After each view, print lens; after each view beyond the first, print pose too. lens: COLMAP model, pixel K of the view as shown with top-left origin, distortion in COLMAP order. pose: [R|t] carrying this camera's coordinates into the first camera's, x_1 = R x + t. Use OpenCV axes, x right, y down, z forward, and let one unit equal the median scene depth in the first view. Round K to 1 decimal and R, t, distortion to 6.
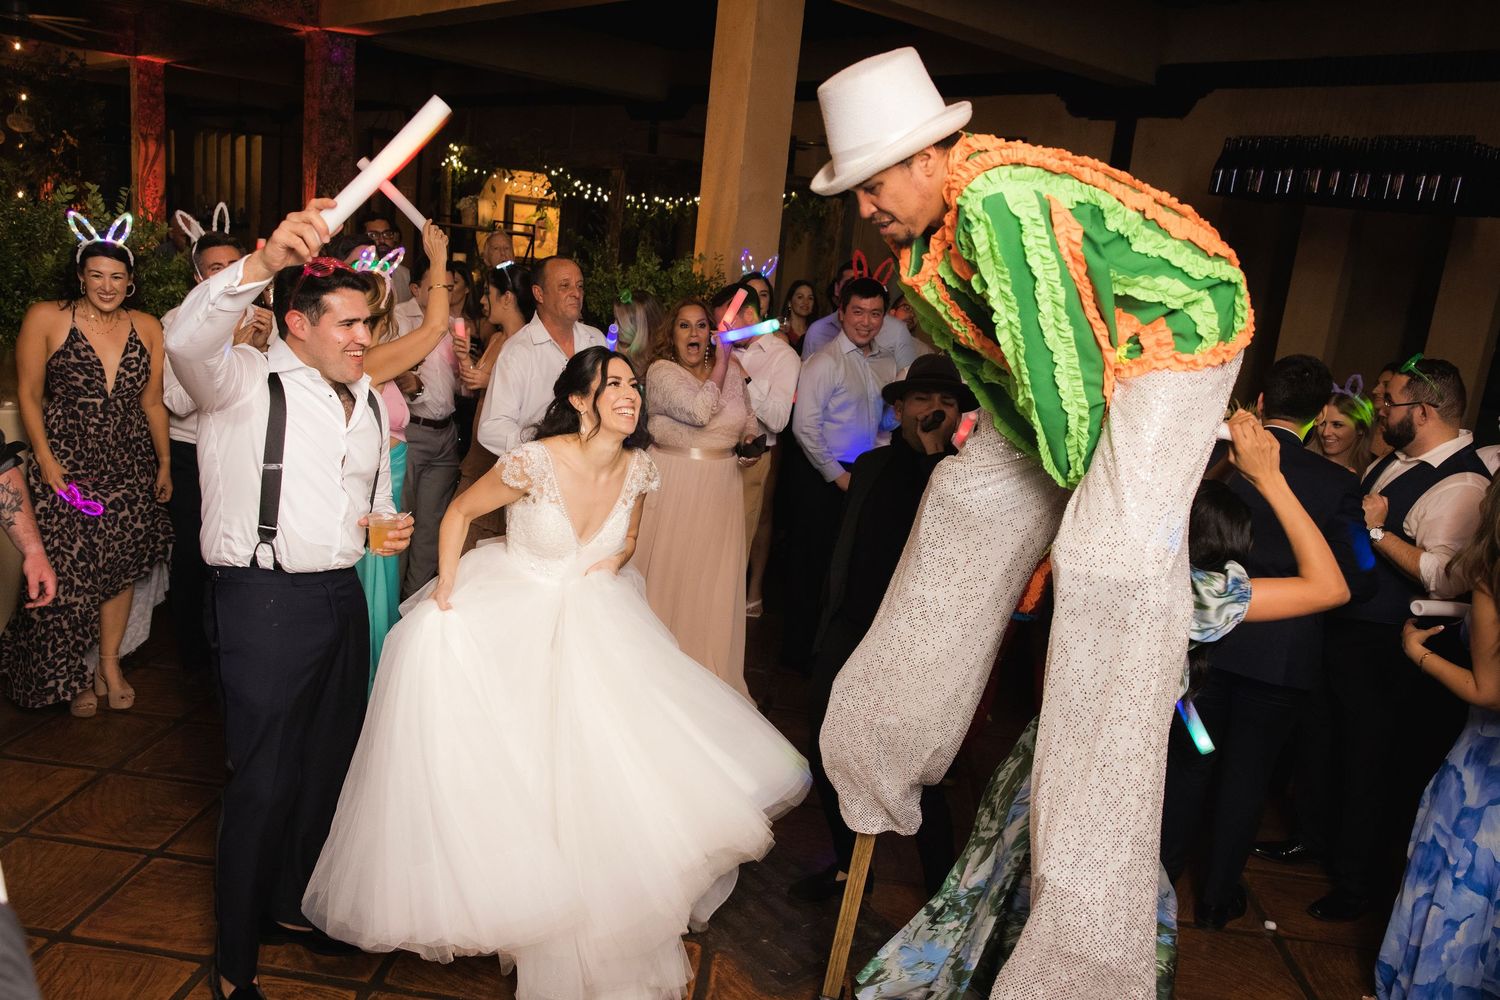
lens RADIAL K [[1165.3, 0, 753.1], [0, 1165.3, 495.5], [0, 0, 1]] dist [0.004231, 0.005933]
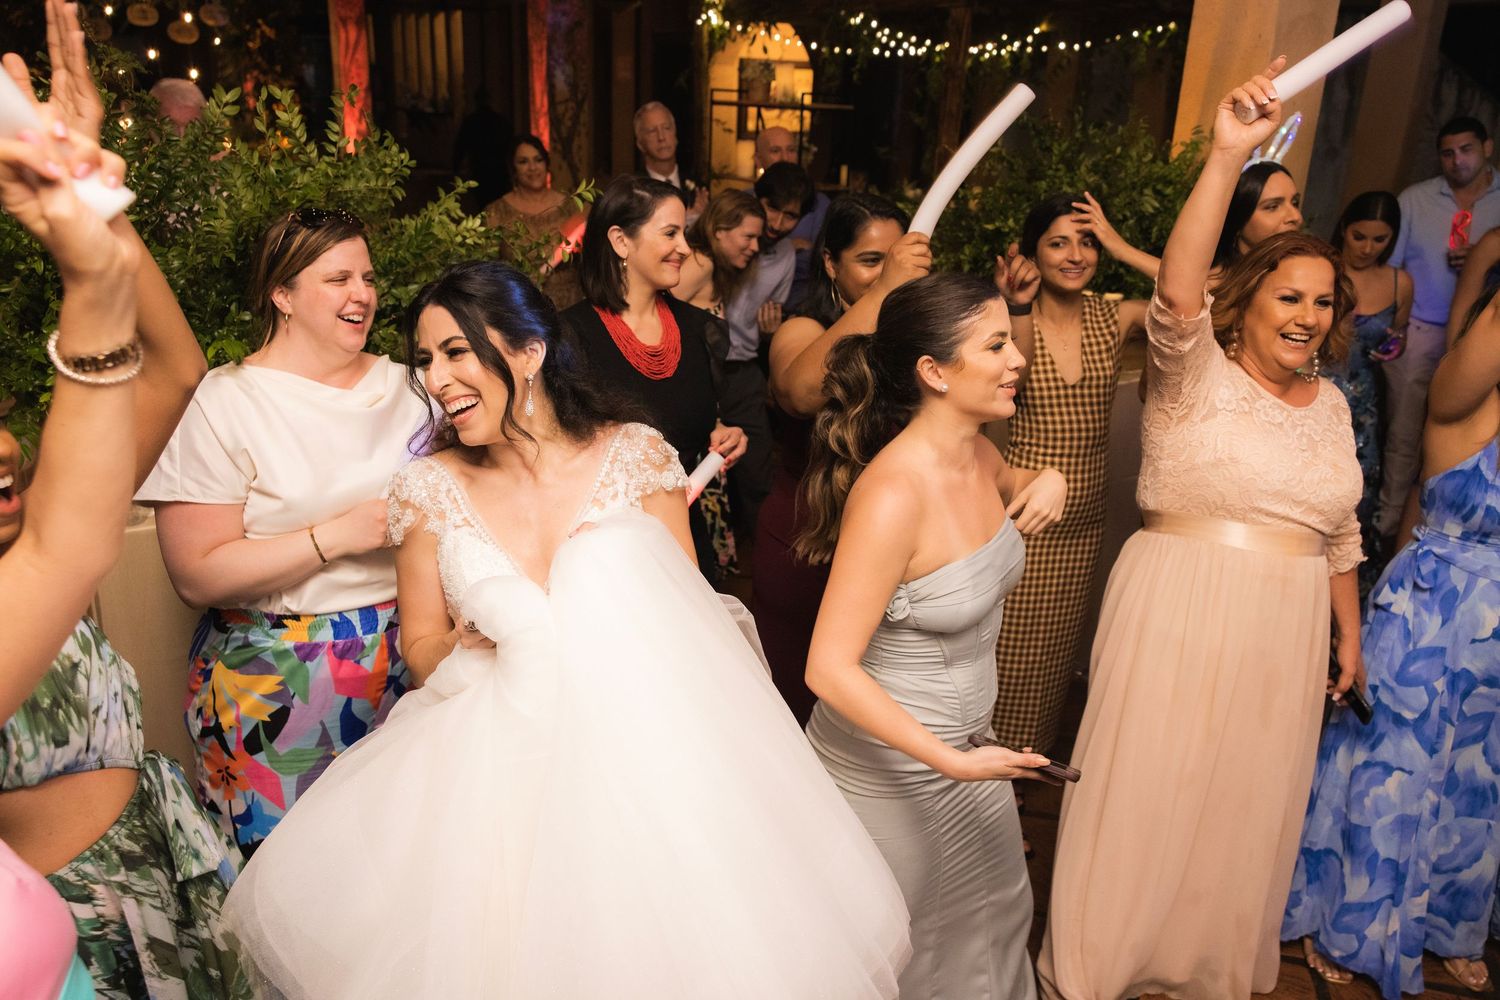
lens RADIAL K [[1165.3, 0, 738.4], [0, 1165.3, 466.3], [0, 0, 1]] dist [0.004231, 0.005933]
pose [[0.985526, -0.015094, -0.168850, -0.111830], [0.030362, 0.995639, 0.088208, -0.054630], [0.166782, -0.092058, 0.981687, 0.205100]]
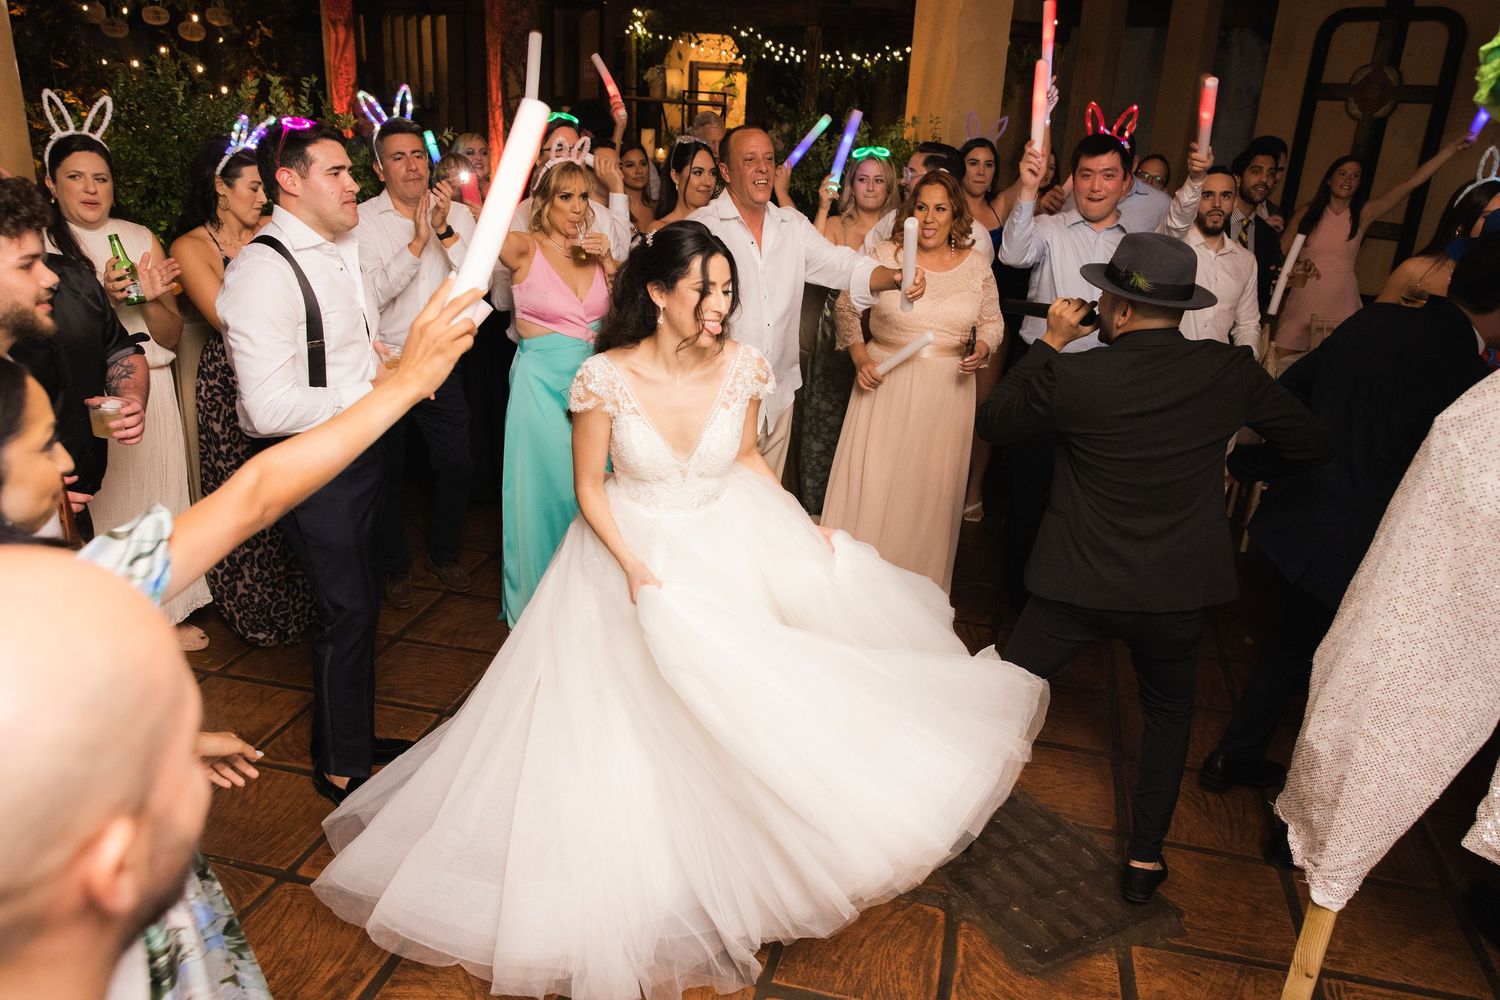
lens RADIAL K [[1165.3, 0, 753.6], [0, 1165.3, 511.0], [0, 0, 1]] dist [0.004231, 0.005933]
pose [[0.987506, 0.000327, -0.157584, -0.015511], [0.018983, 0.992469, 0.121018, -0.011021], [0.156437, -0.122497, 0.980062, 0.041562]]
